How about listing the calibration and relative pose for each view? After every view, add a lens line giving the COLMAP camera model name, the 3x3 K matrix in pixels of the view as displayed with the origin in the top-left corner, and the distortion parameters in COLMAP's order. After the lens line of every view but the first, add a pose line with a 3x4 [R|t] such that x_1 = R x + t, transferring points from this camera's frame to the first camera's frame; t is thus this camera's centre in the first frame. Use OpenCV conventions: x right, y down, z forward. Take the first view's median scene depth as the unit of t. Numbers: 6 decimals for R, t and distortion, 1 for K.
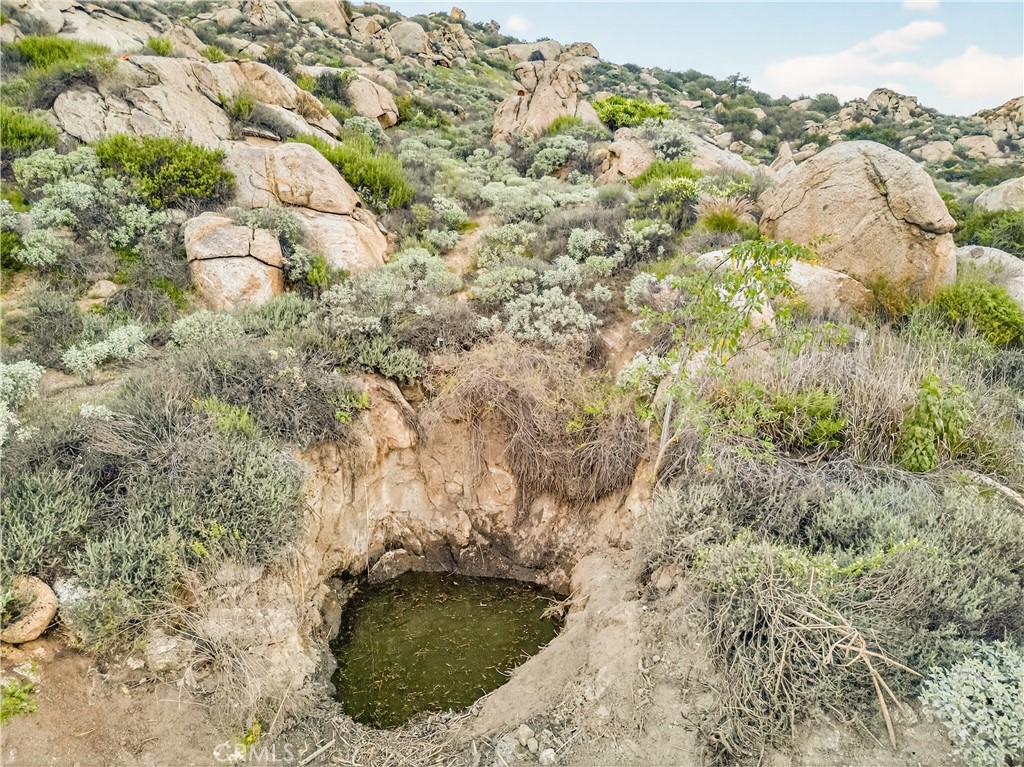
lens RADIAL K [[649.3, 0, 512.0], [0, 649.3, 383.5], [0, 0, 1]] dist [0.006314, -0.000184]
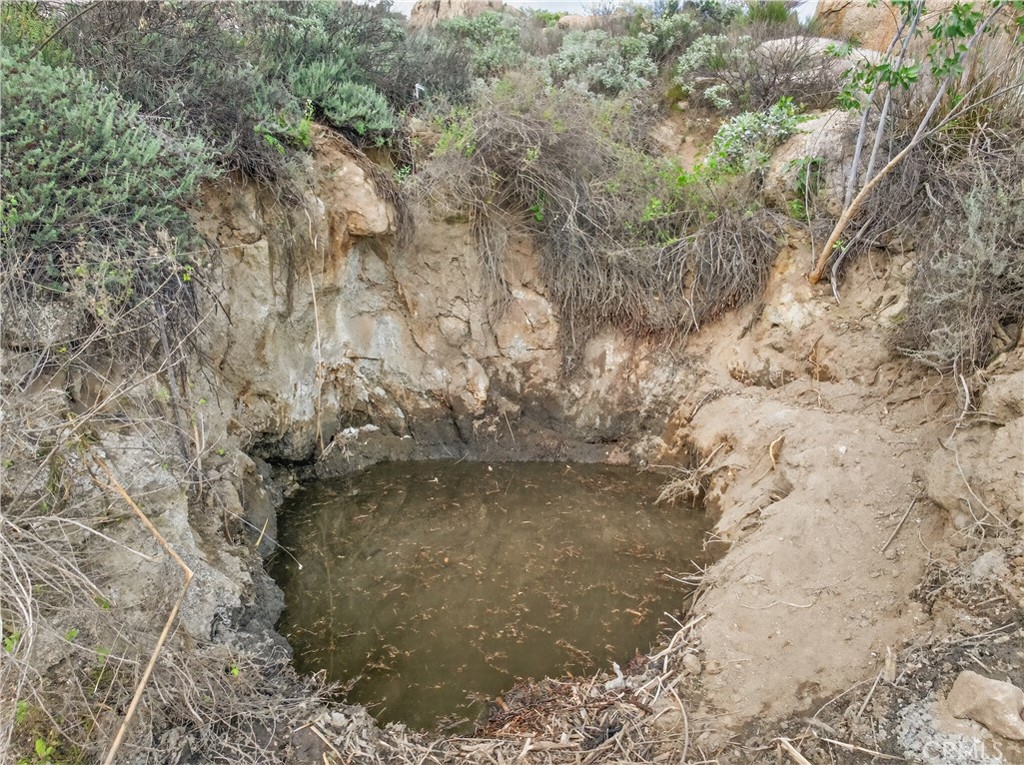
lens RADIAL K [[649.3, 0, 512.0], [0, 649.3, 382.5], [0, 0, 1]] dist [0.006314, -0.000184]
pose [[0.985650, -0.021747, 0.167397, -0.144264], [0.020072, 0.999730, 0.011693, 0.217251], [-0.167606, -0.008165, 0.985820, 0.417218]]
